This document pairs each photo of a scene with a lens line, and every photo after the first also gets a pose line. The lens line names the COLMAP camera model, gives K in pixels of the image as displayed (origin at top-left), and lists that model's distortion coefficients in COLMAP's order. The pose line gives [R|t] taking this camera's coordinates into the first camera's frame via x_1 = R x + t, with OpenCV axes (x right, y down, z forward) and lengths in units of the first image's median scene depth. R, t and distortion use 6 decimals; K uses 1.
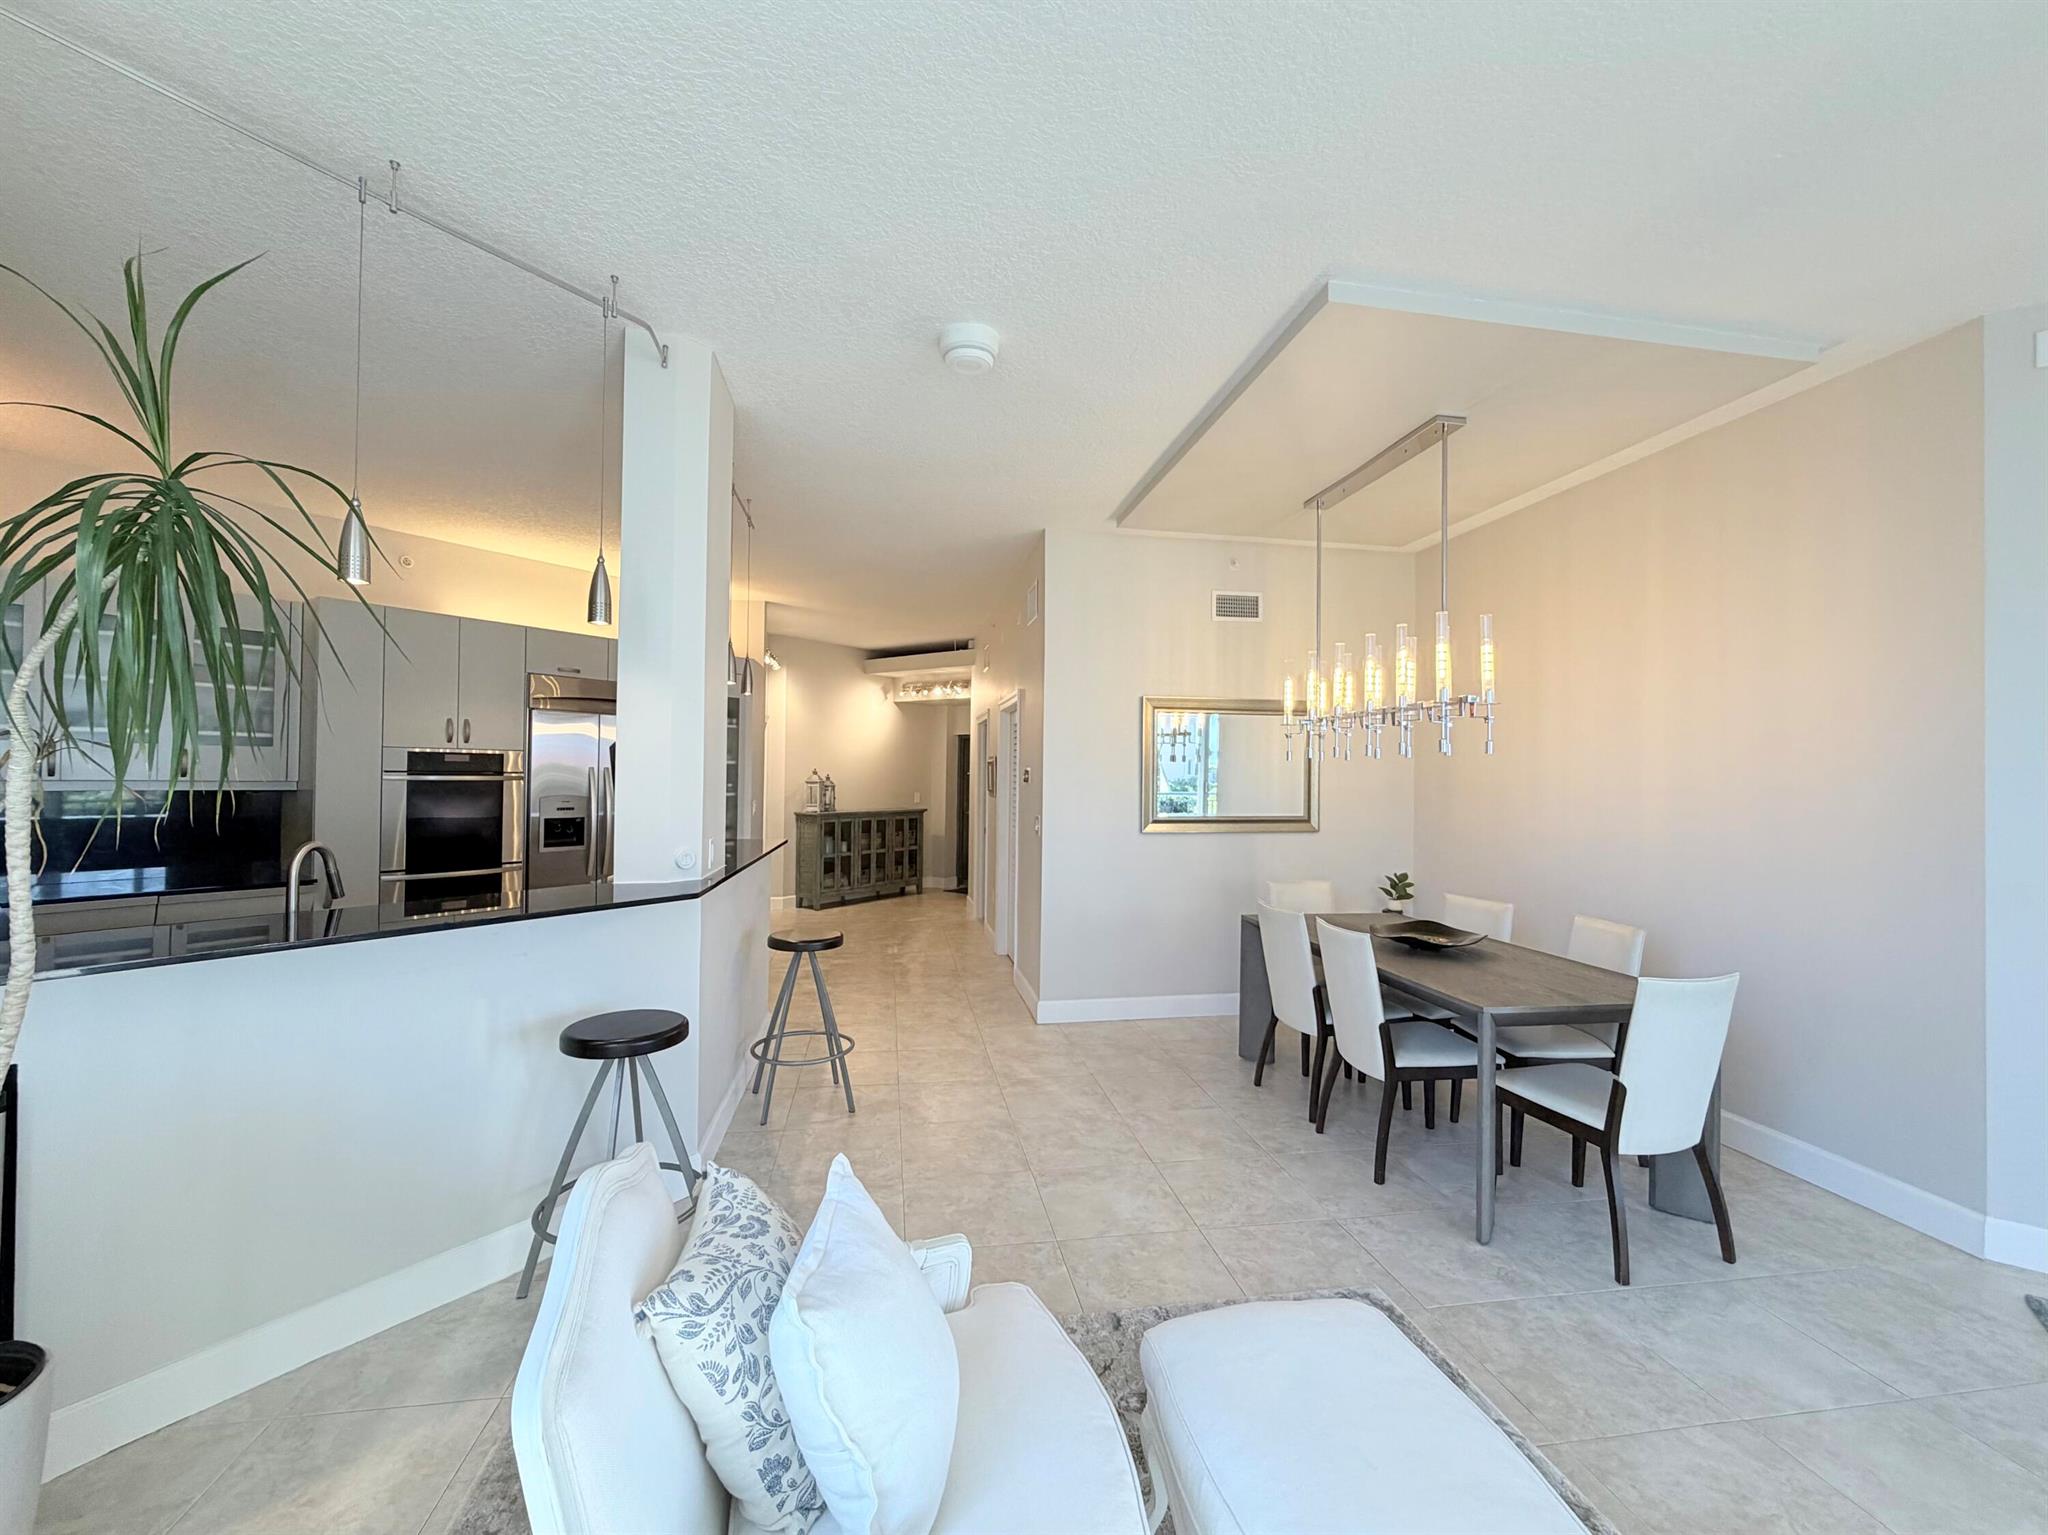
lens RADIAL K [[831.7, 0, 1017.9], [0, 831.7, 766.6], [0, 0, 1]] dist [0.002823, 0.000228]
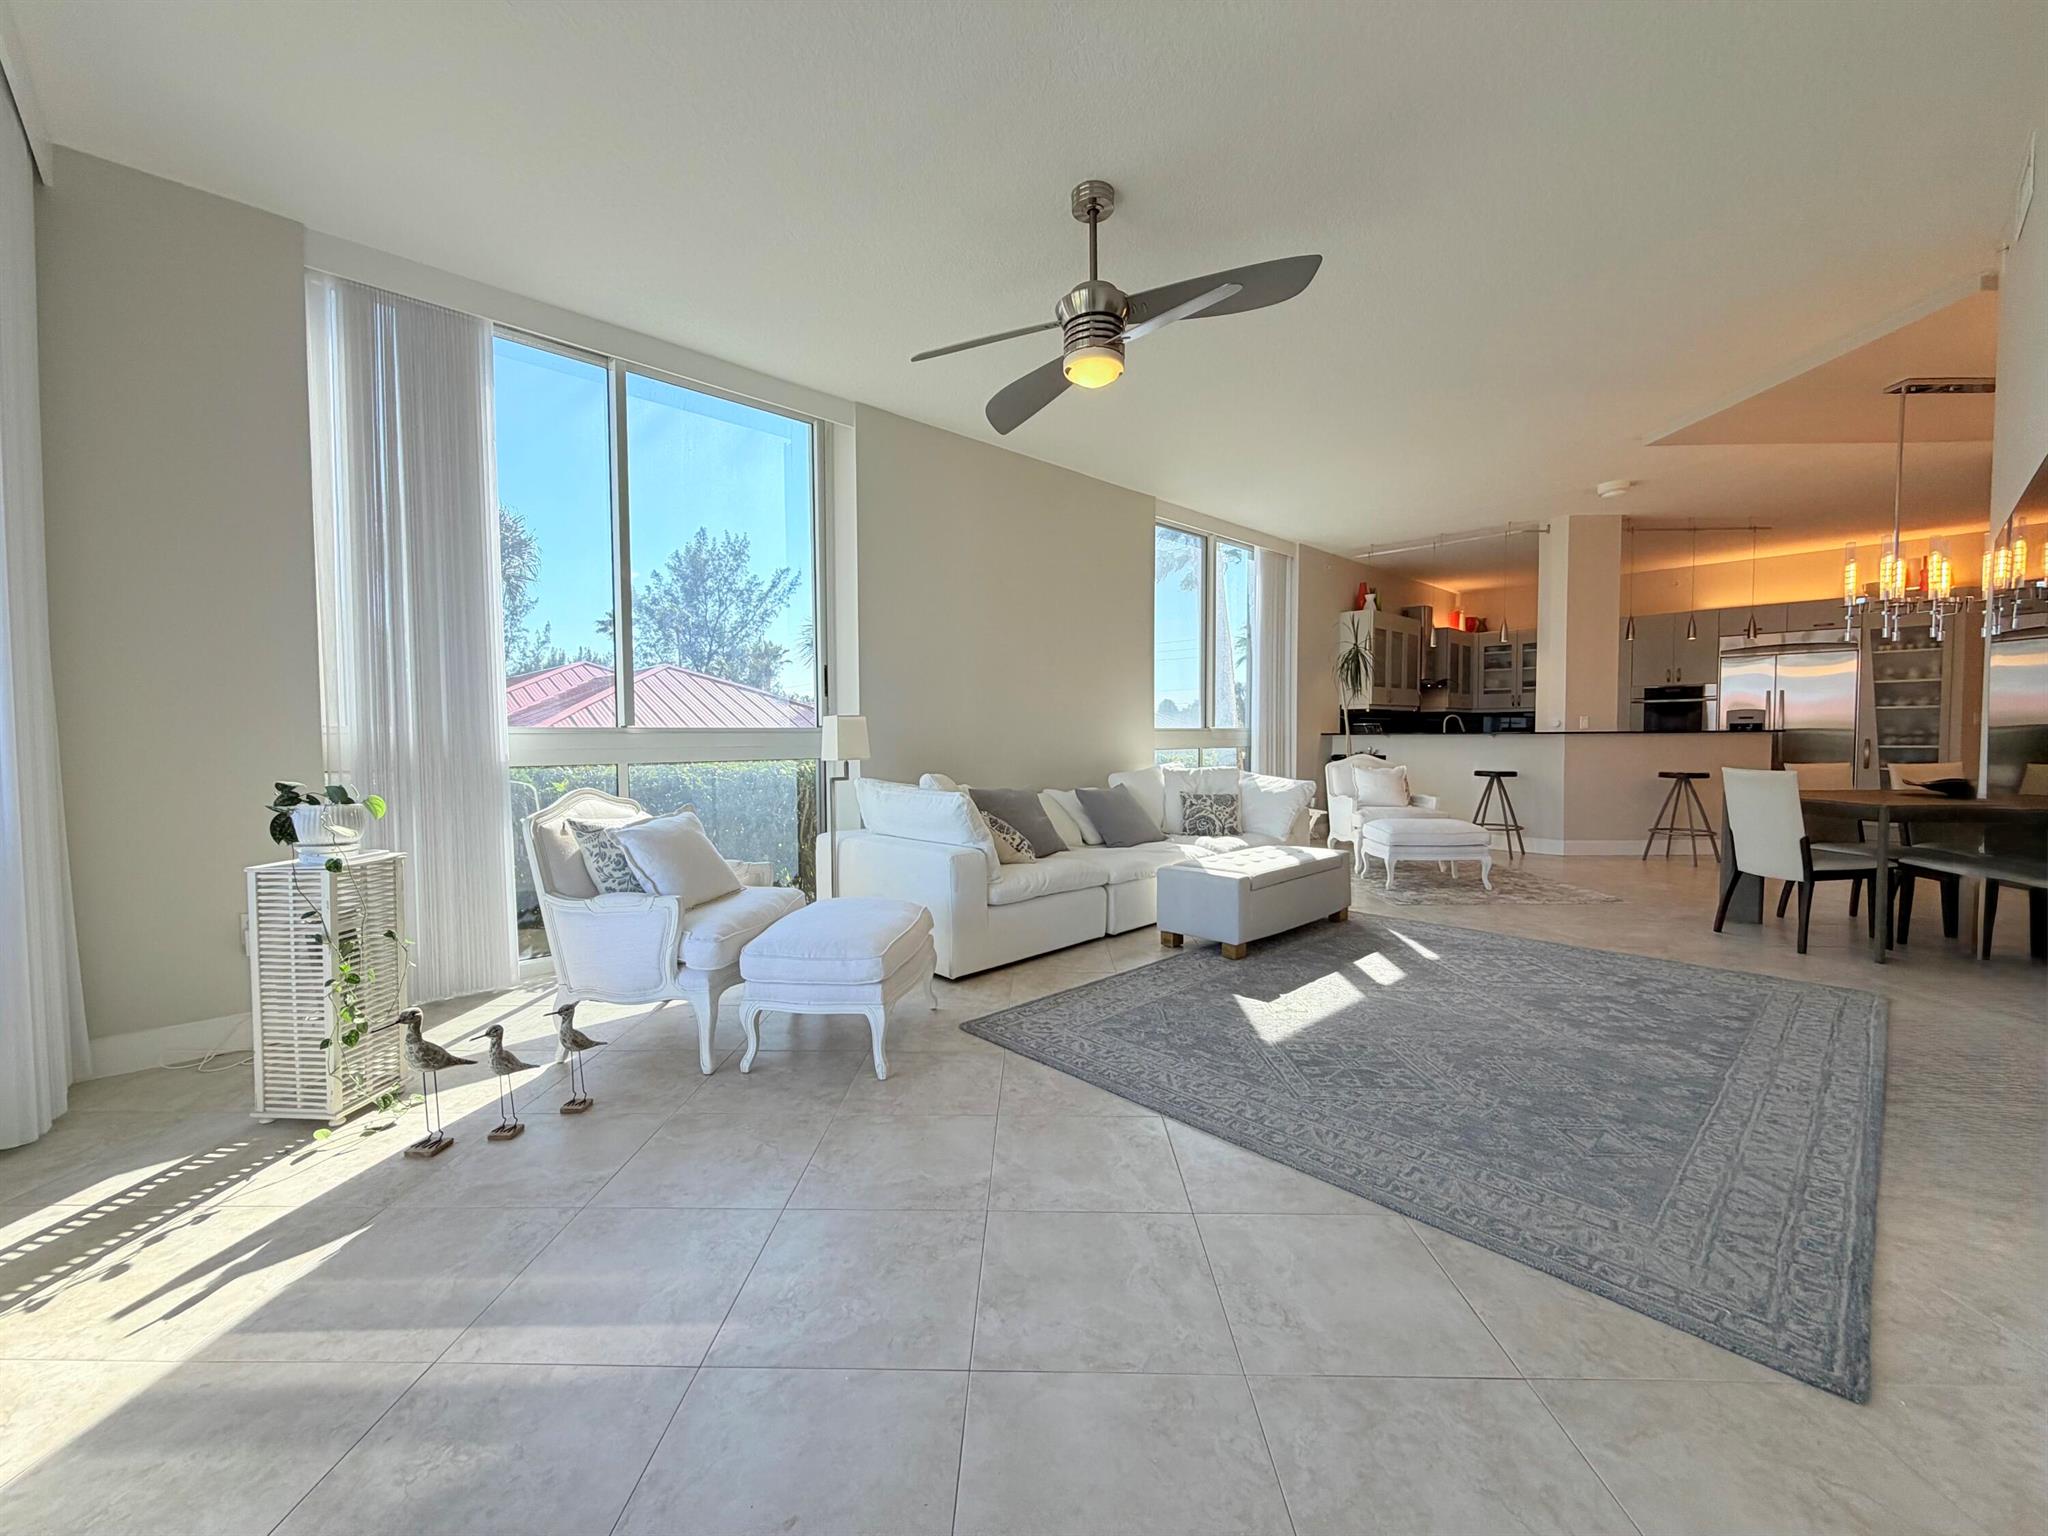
lens RADIAL K [[820.4, 0, 1023.3], [0, 820.4, 763.6], [0, 0, 1]] dist [-0.000827, 0.000043]
pose [[-0.185310, 0.024096, -0.982385, 1.874044], [0.016240, 0.999638, 0.021456, 0.122175], [0.982546, -0.011978, -0.185635, -0.117628]]
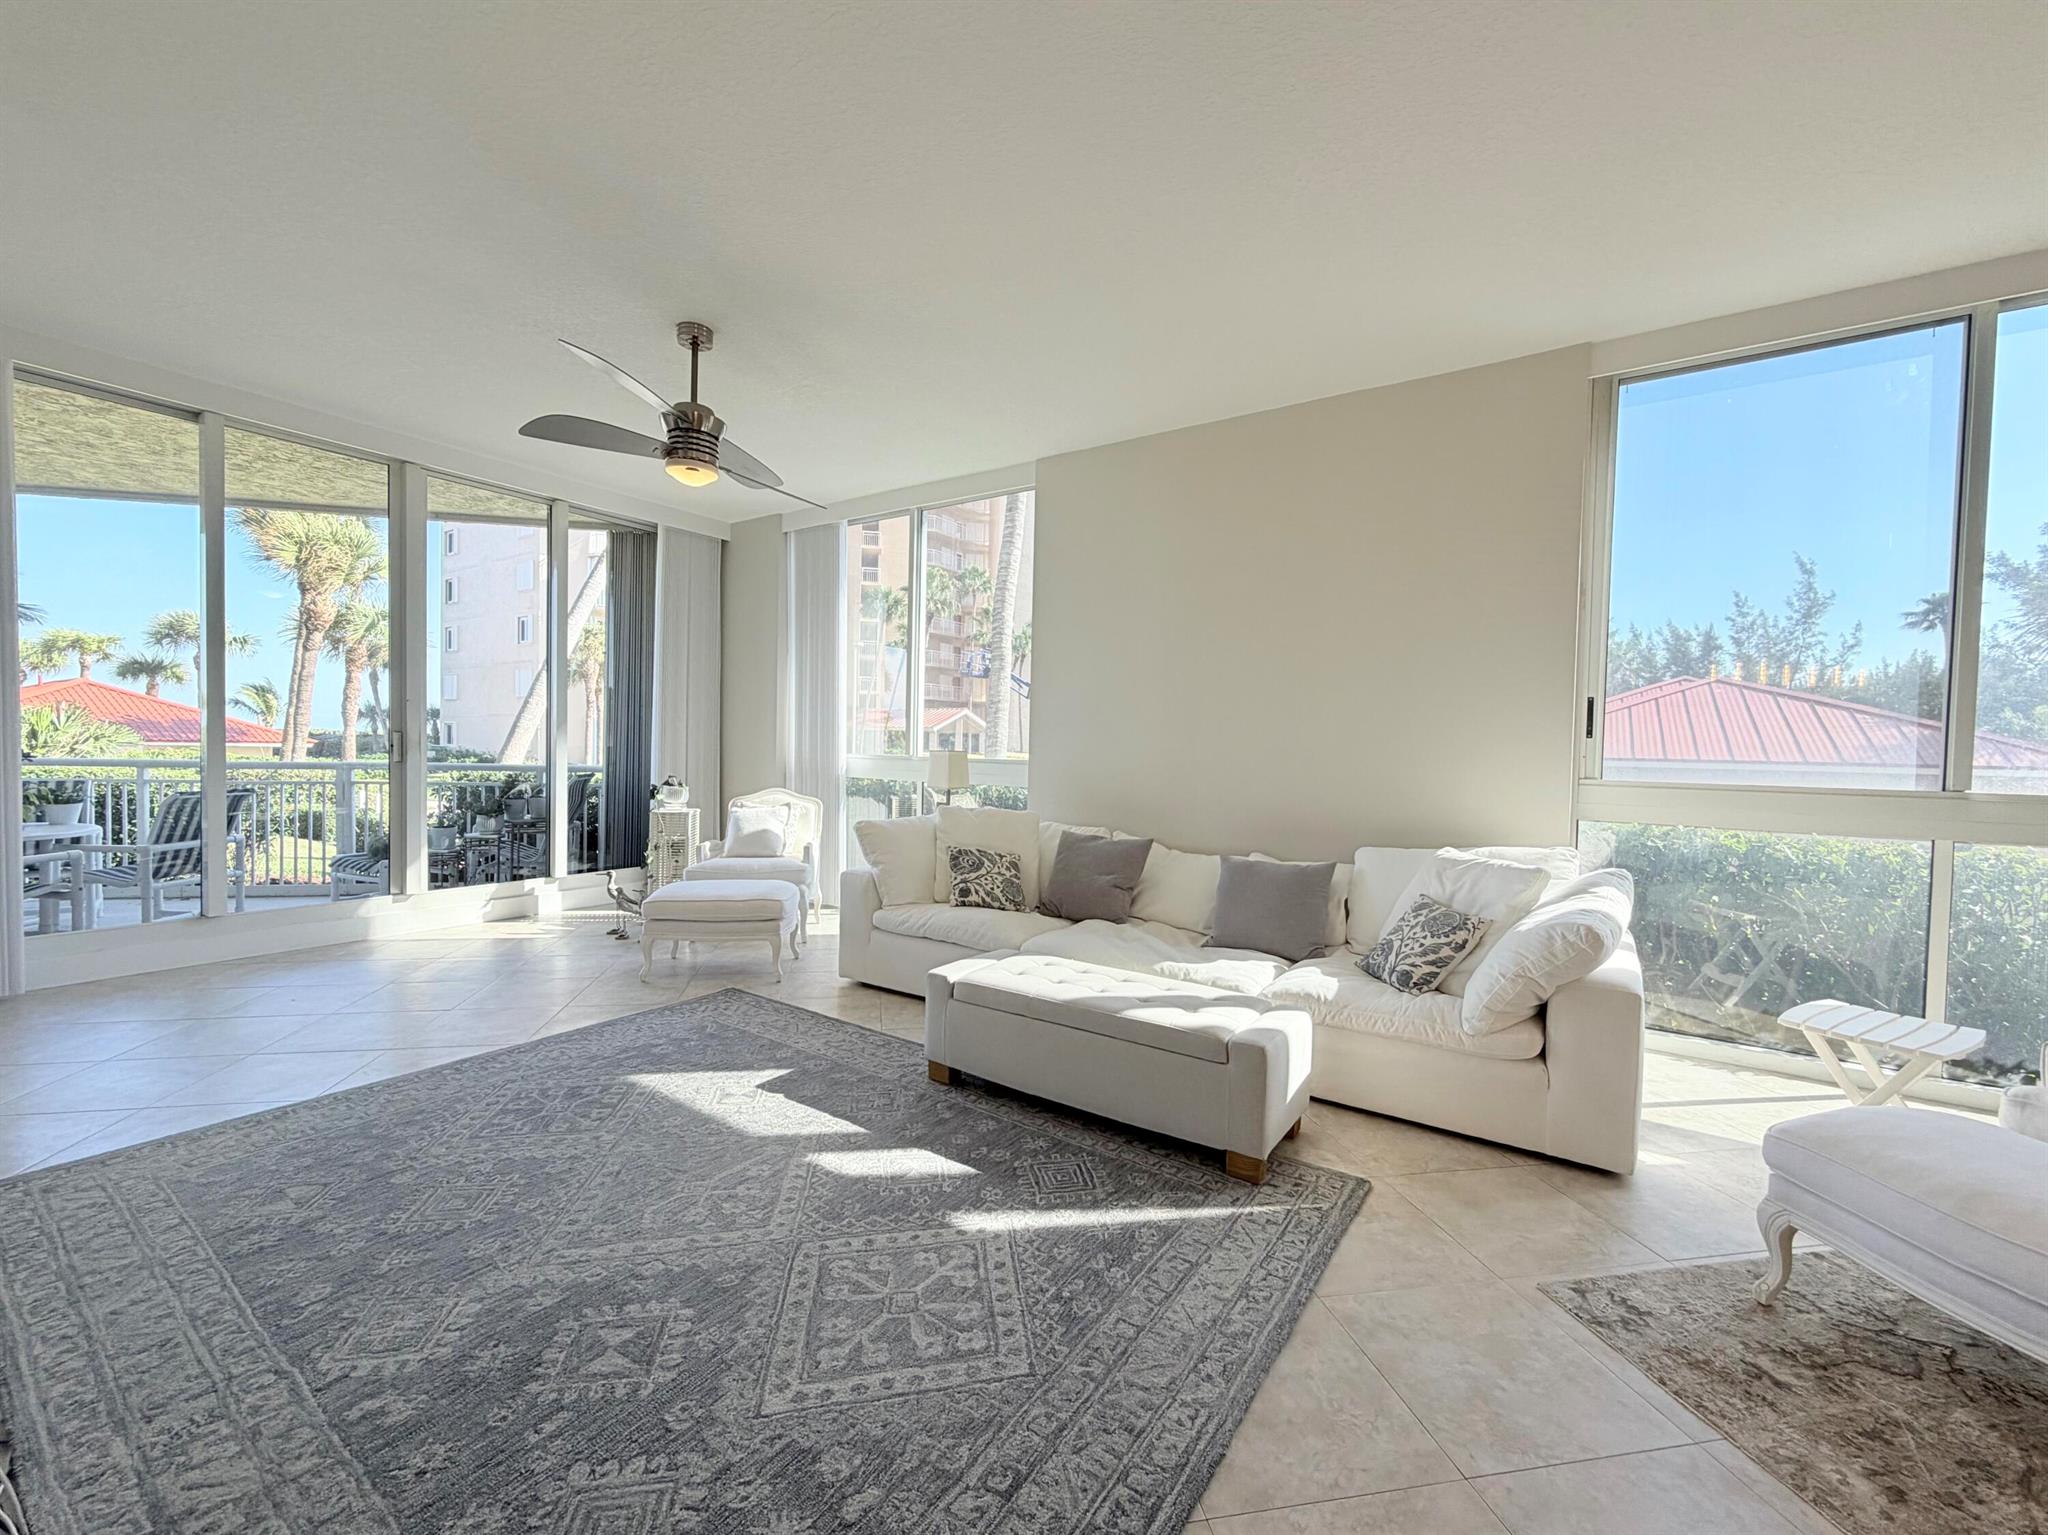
lens RADIAL K [[828.8, 0, 1013.6], [0, 828.8, 768.3], [0, 0, 1]] dist [0.001211, 0.000081]
pose [[-0.999320, -0.033728, -0.014880, 0.709959], [-0.033949, 0.999314, 0.014803, 0.080026], [0.014371, 0.015298, -0.999780, 0.783794]]
